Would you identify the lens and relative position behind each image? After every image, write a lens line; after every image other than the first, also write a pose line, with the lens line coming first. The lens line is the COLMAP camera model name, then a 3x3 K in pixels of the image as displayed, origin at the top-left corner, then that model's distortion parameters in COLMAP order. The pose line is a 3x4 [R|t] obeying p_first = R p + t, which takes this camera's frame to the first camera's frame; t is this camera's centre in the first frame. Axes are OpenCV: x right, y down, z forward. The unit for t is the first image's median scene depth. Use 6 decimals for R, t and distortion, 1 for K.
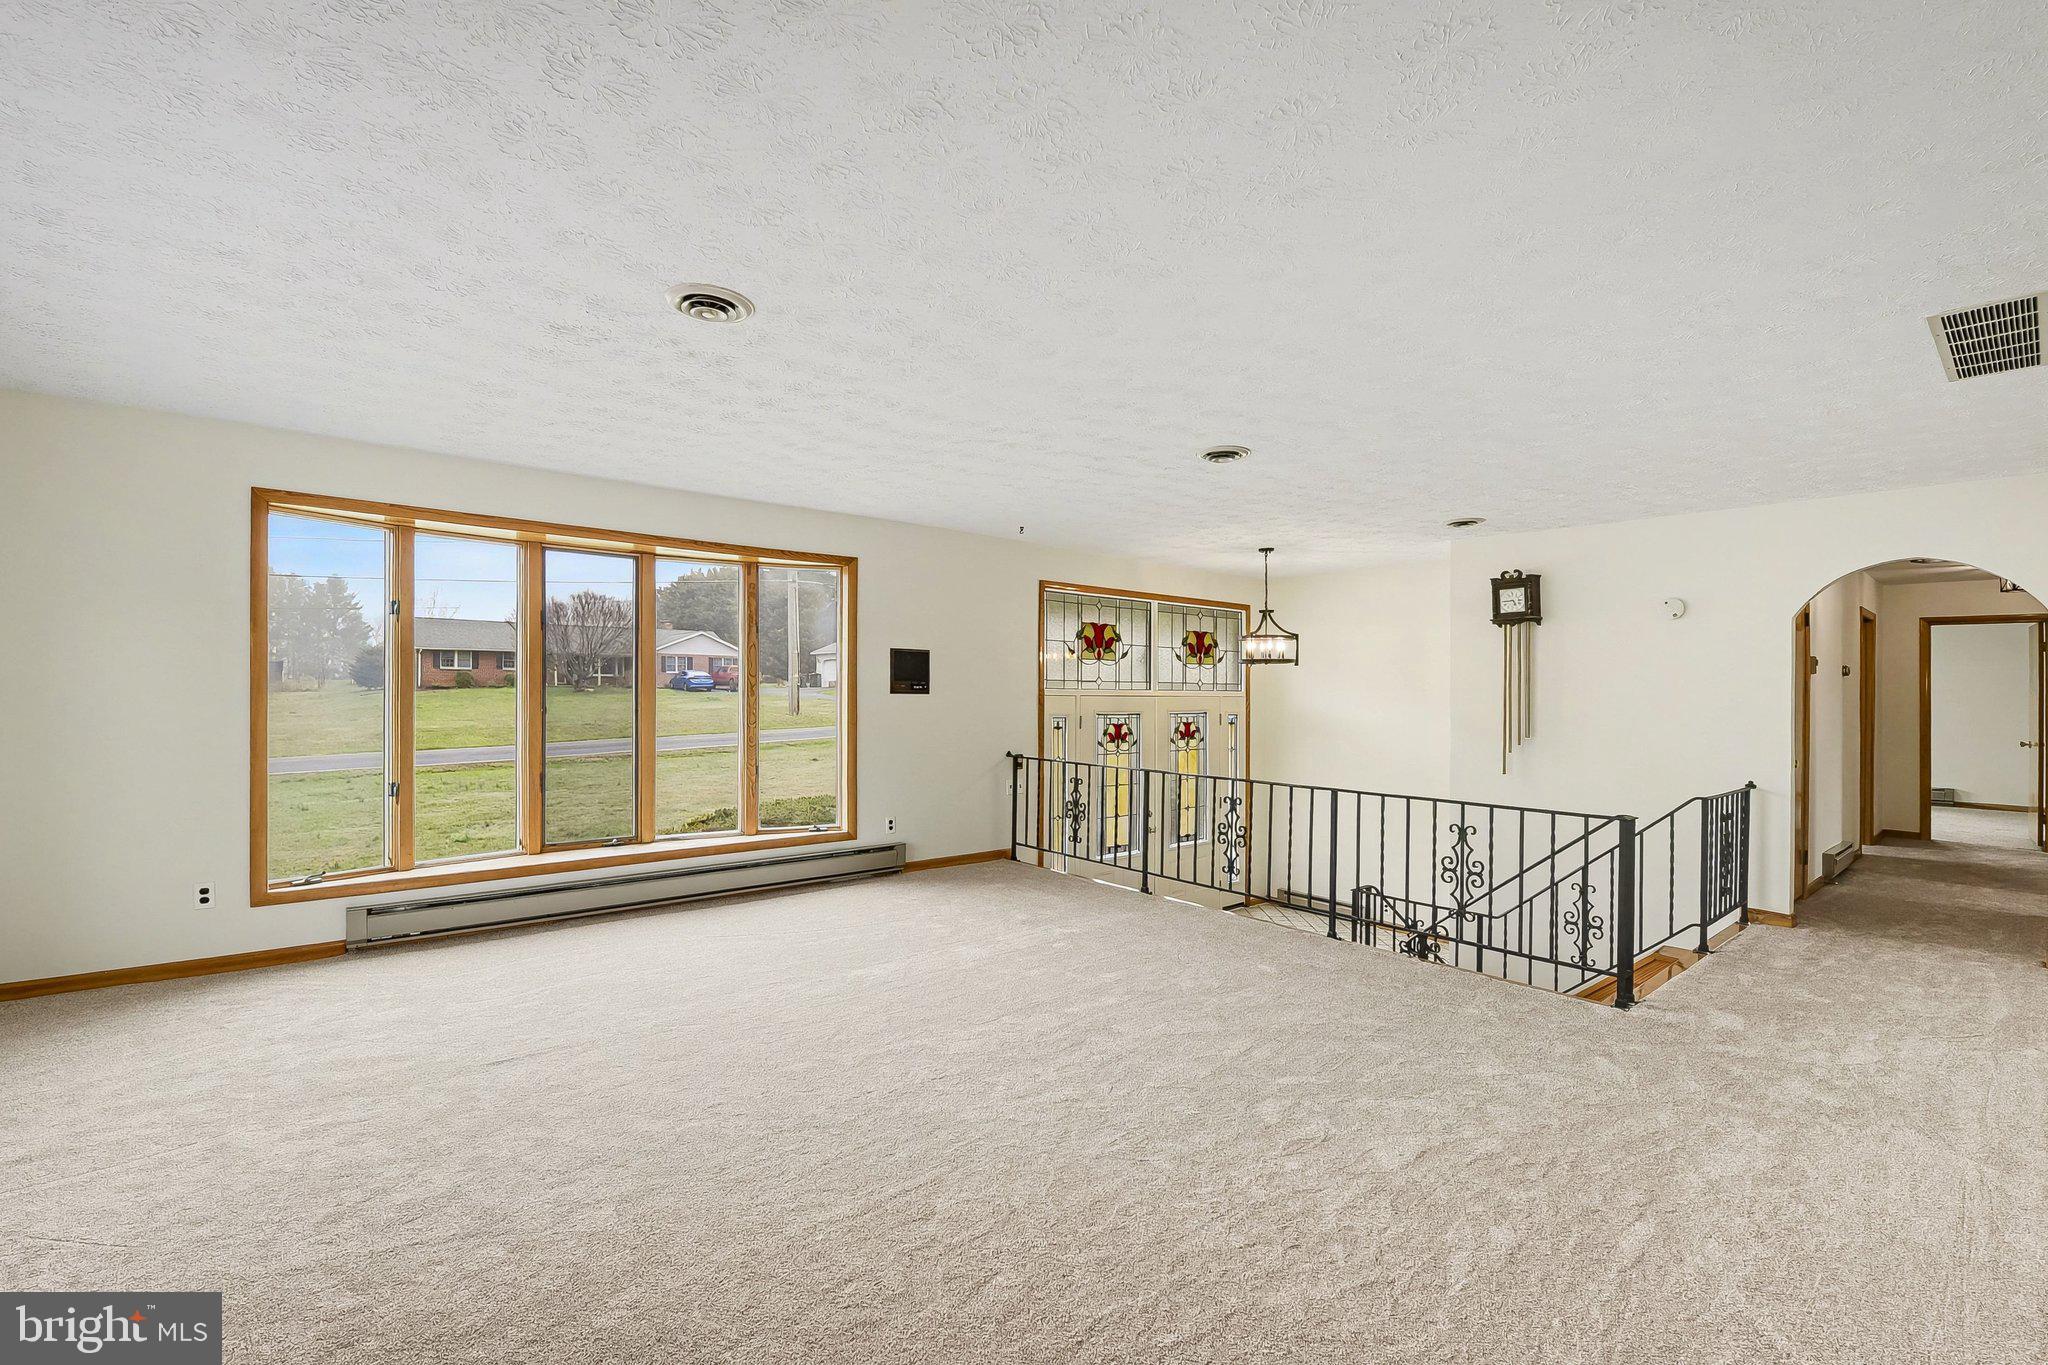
lens RADIAL K [[933.9, 0, 1008.5], [0, 933.9, 685.7], [0, 0, 1]] dist [-0.003025, -0.000361]
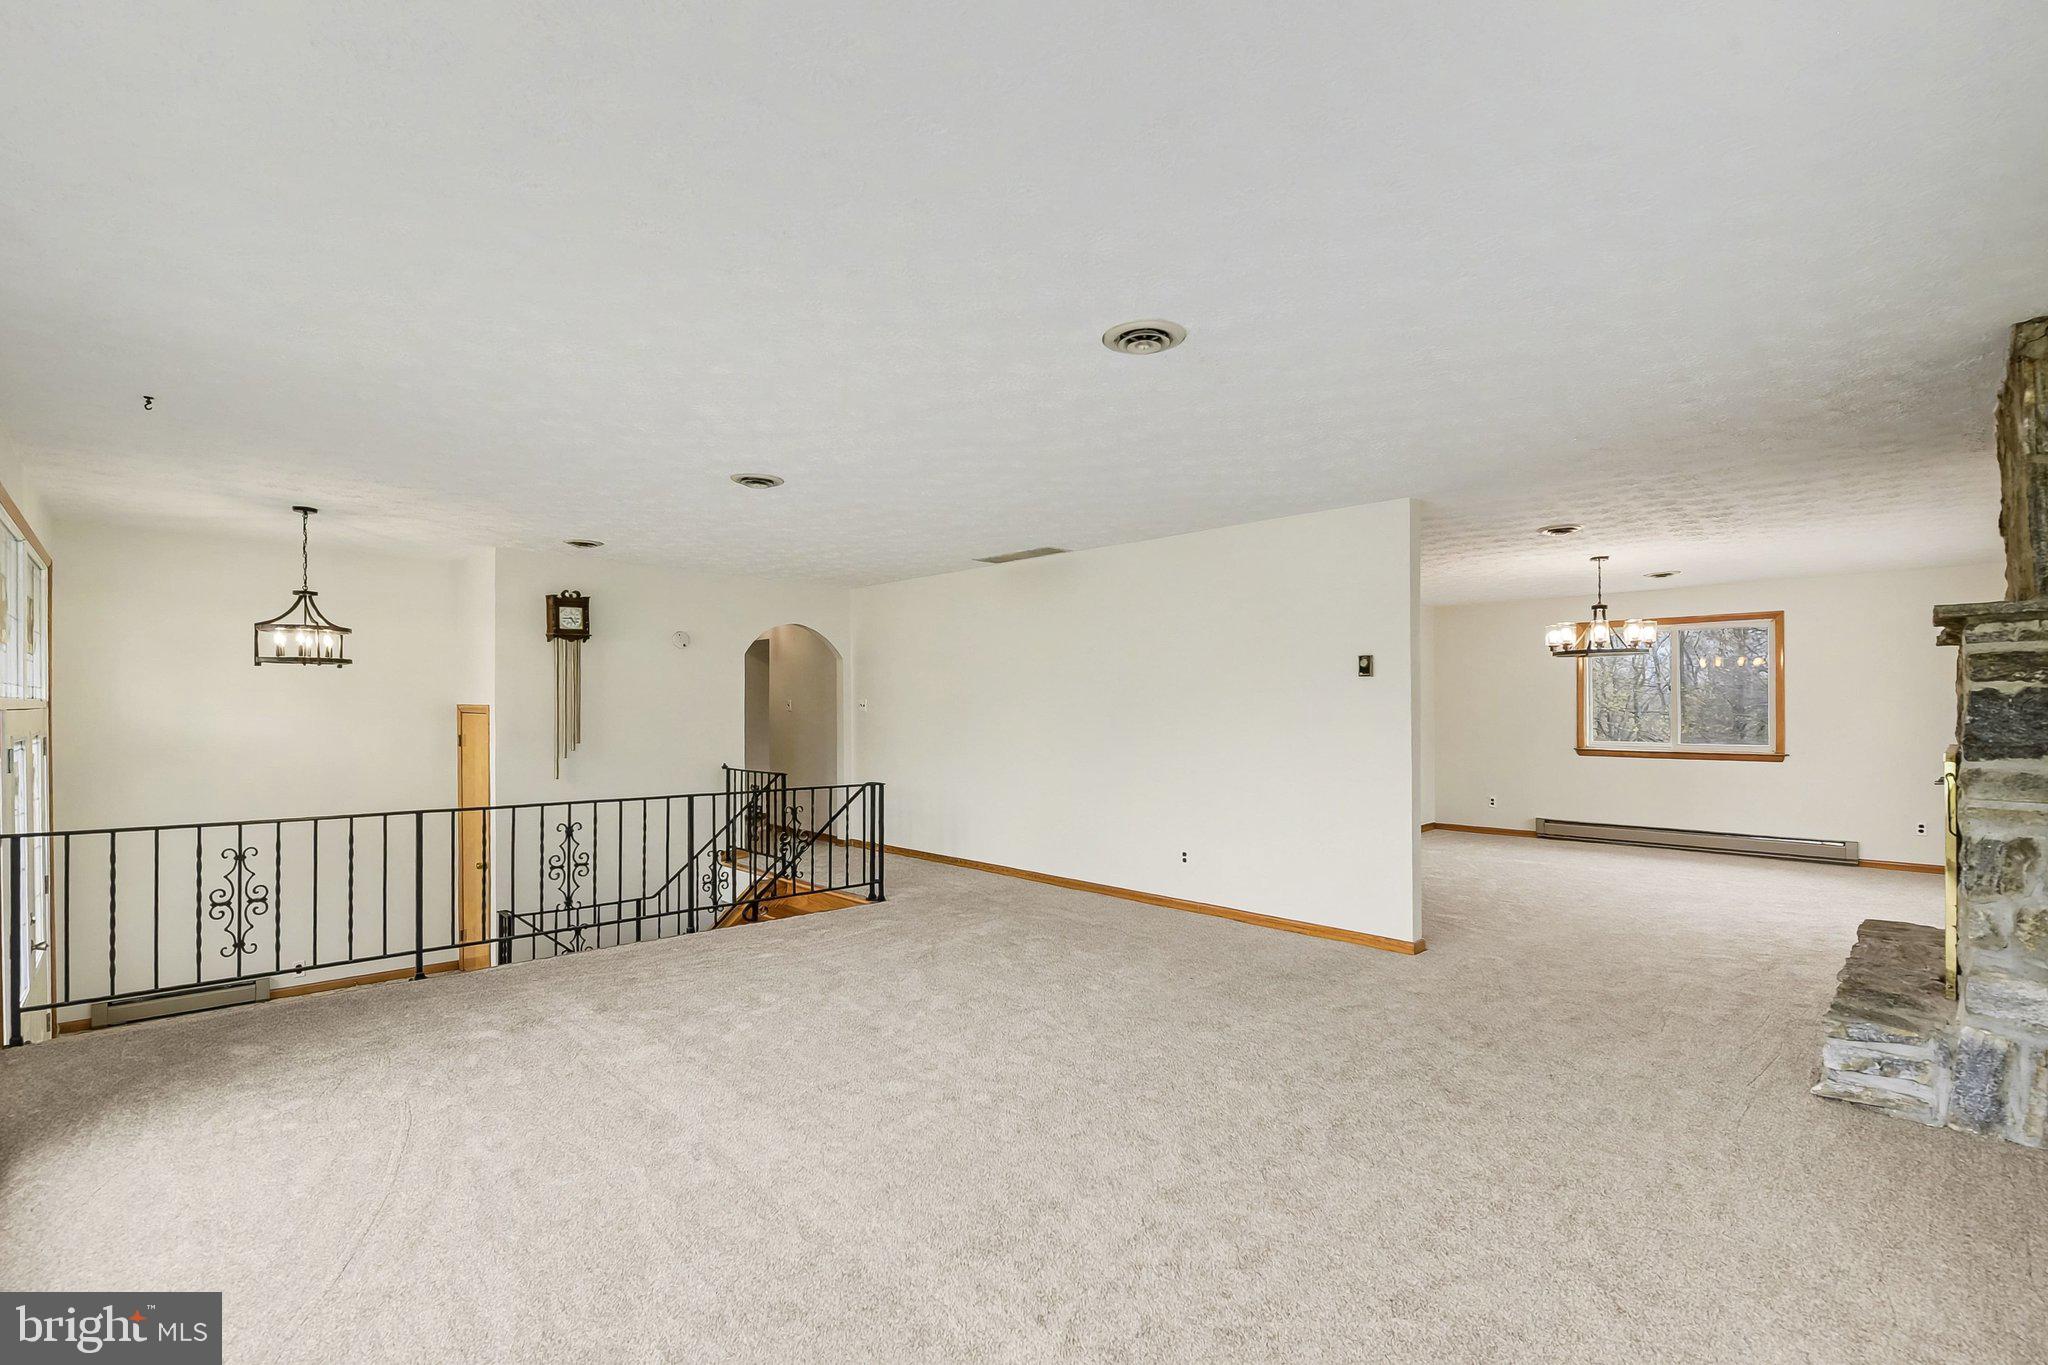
lens RADIAL K [[933.9, 0, 1008.5], [0, 933.9, 685.7], [0, 0, 1]] dist [-0.003025, -0.000361]
pose [[-0.099139, -0.003233, 0.995068, -0.636458], [-0.027807, 0.999613, 0.000478, -0.025504], [-0.994685, -0.027623, -0.099191, 0.590673]]
